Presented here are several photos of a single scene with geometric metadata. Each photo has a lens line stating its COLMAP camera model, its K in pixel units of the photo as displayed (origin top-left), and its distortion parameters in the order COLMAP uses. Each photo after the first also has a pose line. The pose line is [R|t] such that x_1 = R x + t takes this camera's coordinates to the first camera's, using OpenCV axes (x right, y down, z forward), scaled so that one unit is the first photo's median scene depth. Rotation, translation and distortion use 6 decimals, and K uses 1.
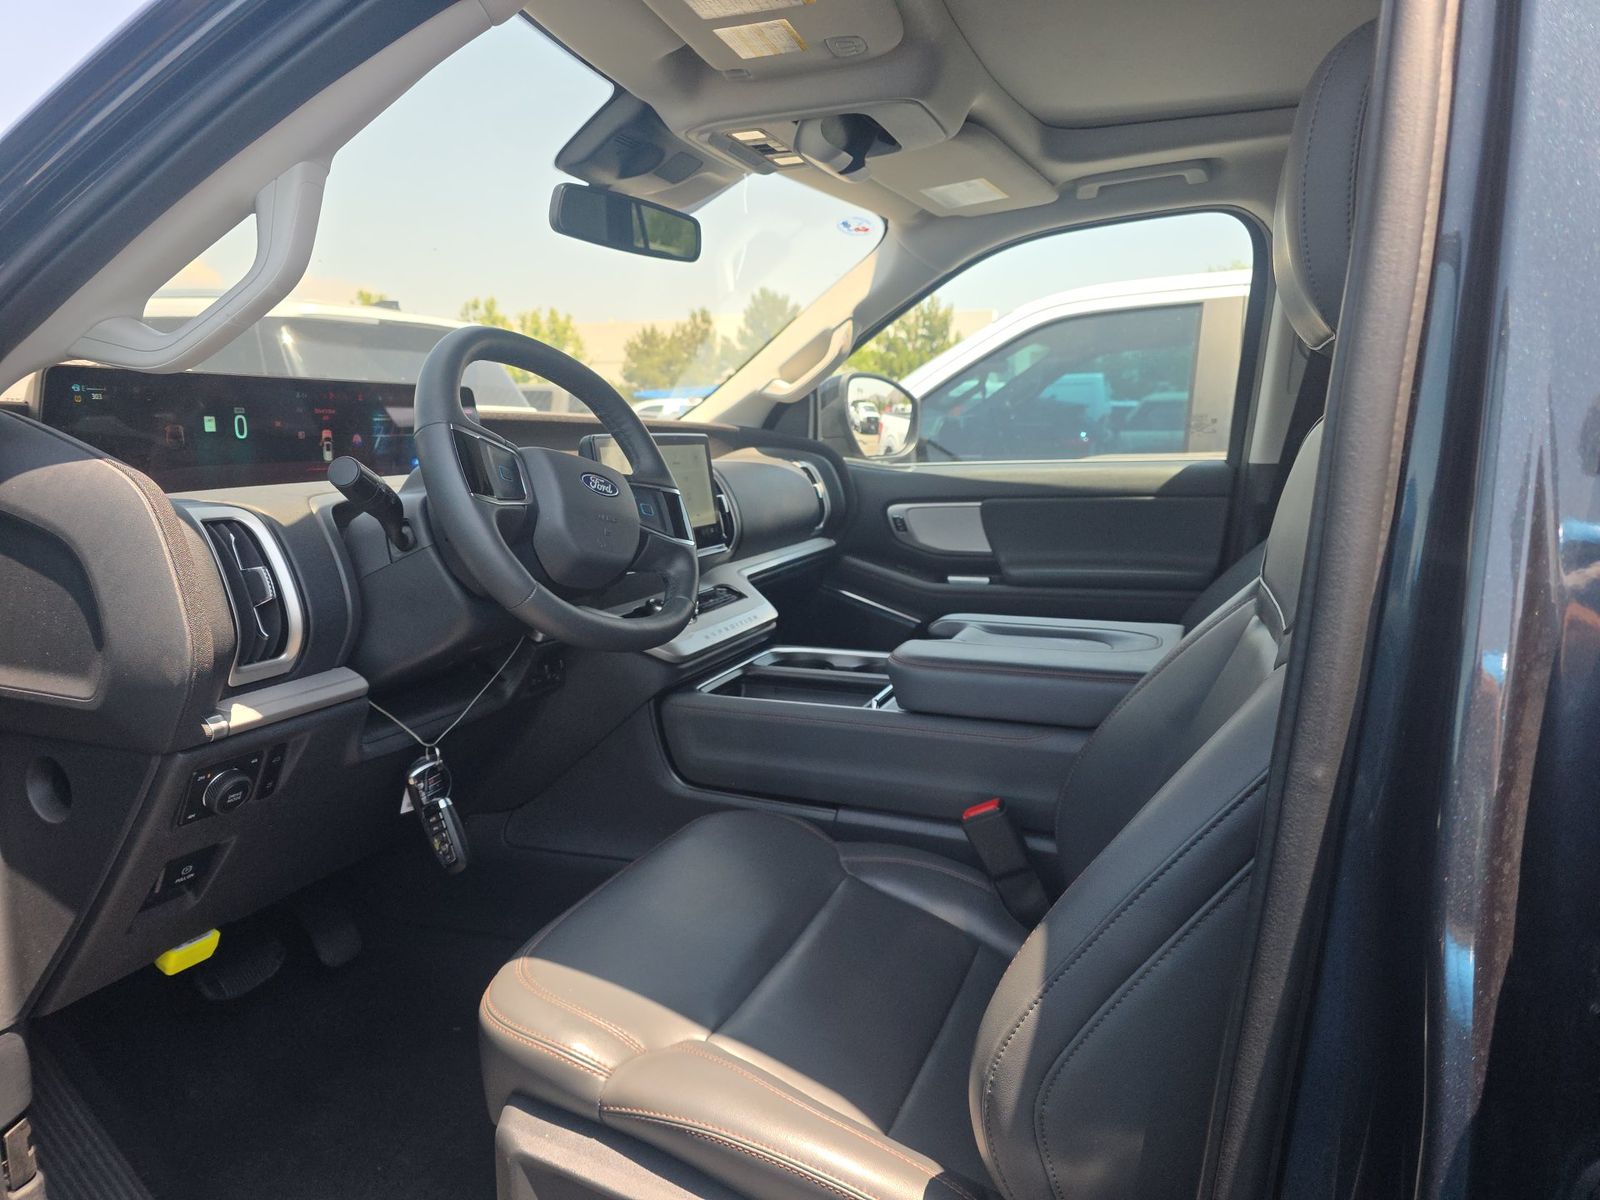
lens RADIAL K [[1084.0, 0, 778.2], [0, 1084.0, 599.5], [0, 0, 1]] dist [0.072077, -0.077177]
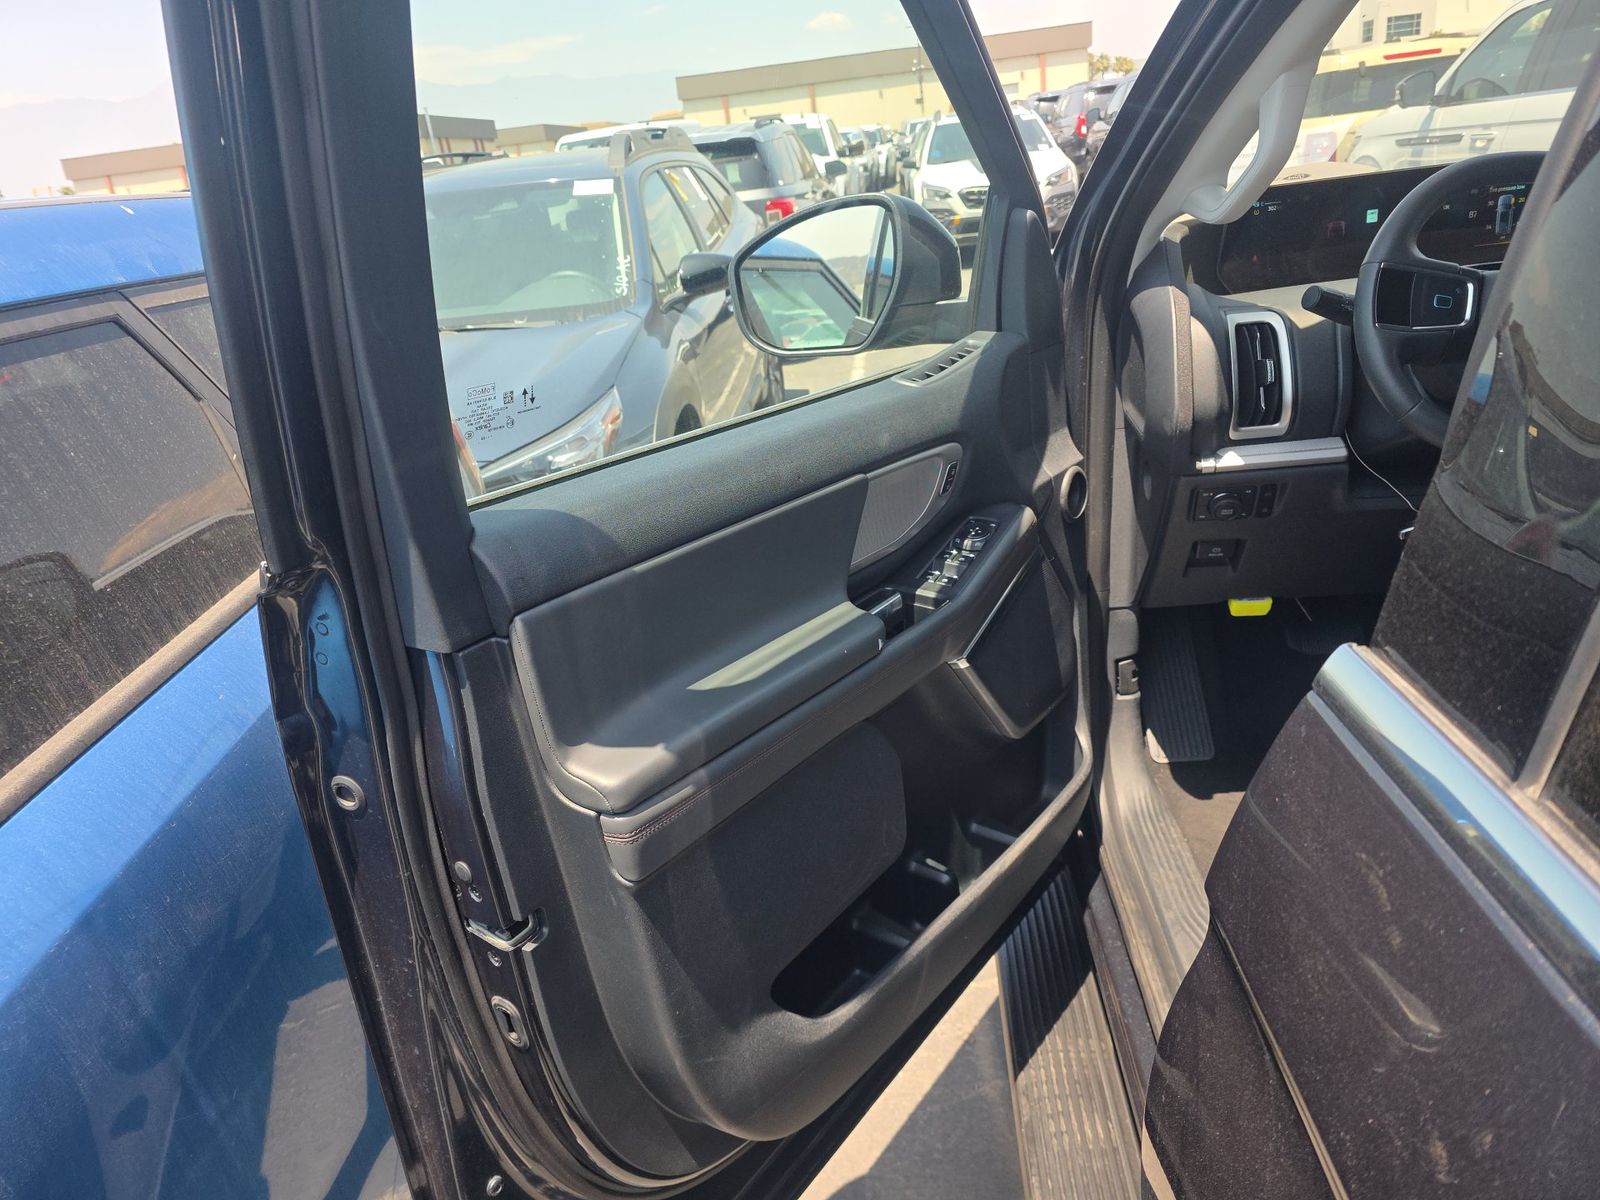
lens RADIAL K [[1084.0, 0, 778.2], [0, 1084.0, 599.5], [0, 0, 1]] dist [0.072077, -0.077177]
pose [[0.320260, 0.333776, -0.886582, 0.668280], [-0.050069, 0.940530, 0.336000, -0.177827], [0.946006, -0.063217, 0.317926, -0.074019]]
